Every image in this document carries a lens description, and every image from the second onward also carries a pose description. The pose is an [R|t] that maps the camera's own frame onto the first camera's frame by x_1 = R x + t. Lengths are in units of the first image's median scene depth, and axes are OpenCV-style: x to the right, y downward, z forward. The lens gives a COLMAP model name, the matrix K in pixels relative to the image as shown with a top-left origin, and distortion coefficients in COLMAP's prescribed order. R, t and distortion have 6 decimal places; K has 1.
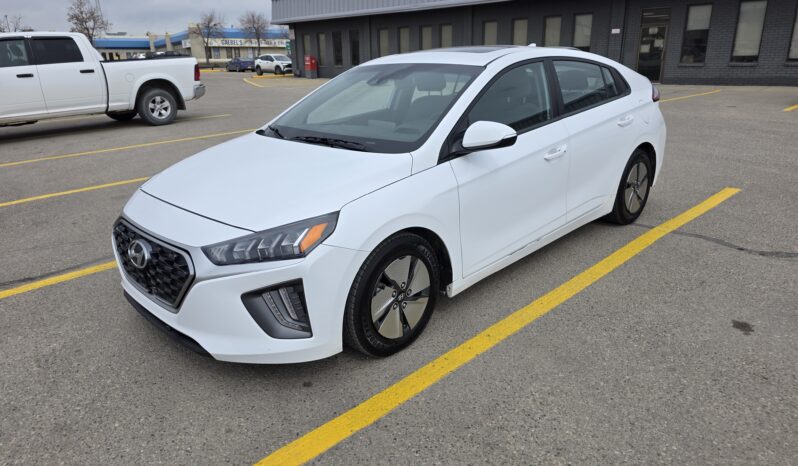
lens RADIAL K [[534.7, 0, 403.7], [0, 534.7, 232.8], [0, 0, 1]] dist [0.054339, -0.049659]
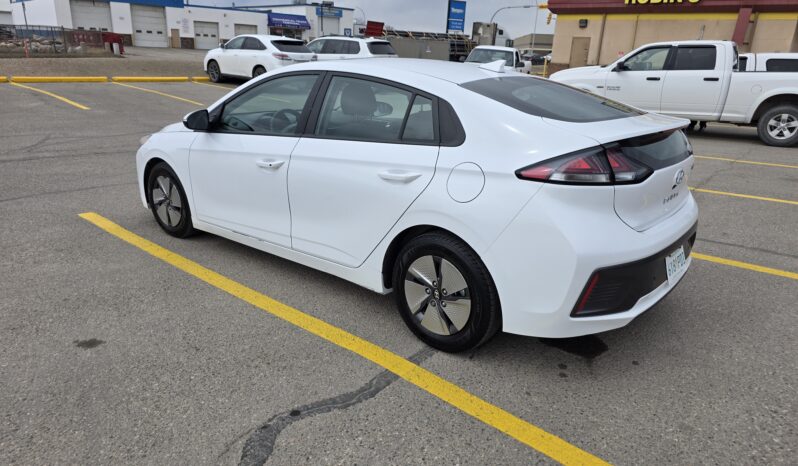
lens RADIAL K [[534.7, 0, 399.9], [0, 534.7, 233.3], [0, 0, 1]] dist [0.054339, -0.049659]
pose [[0.080819, 0.334631, -0.938877, 0.423112], [-0.345136, 0.893080, 0.288599, -0.133605], [0.935067, 0.300716, 0.187671, 0.355896]]
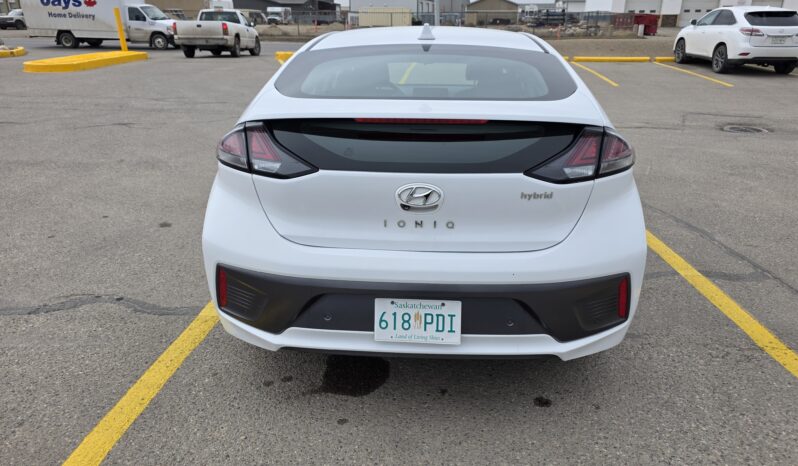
lens RADIAL K [[534.7, 0, 404.1], [0, 534.7, 237.1], [0, 0, 1]] dist [0.054339, -0.049659]
pose [[-0.745199, 0.260236, -0.613968, 0.292848], [-0.196985, 0.793715, 0.575512, -0.216986], [0.637084, 0.549813, -0.540212, 0.620933]]
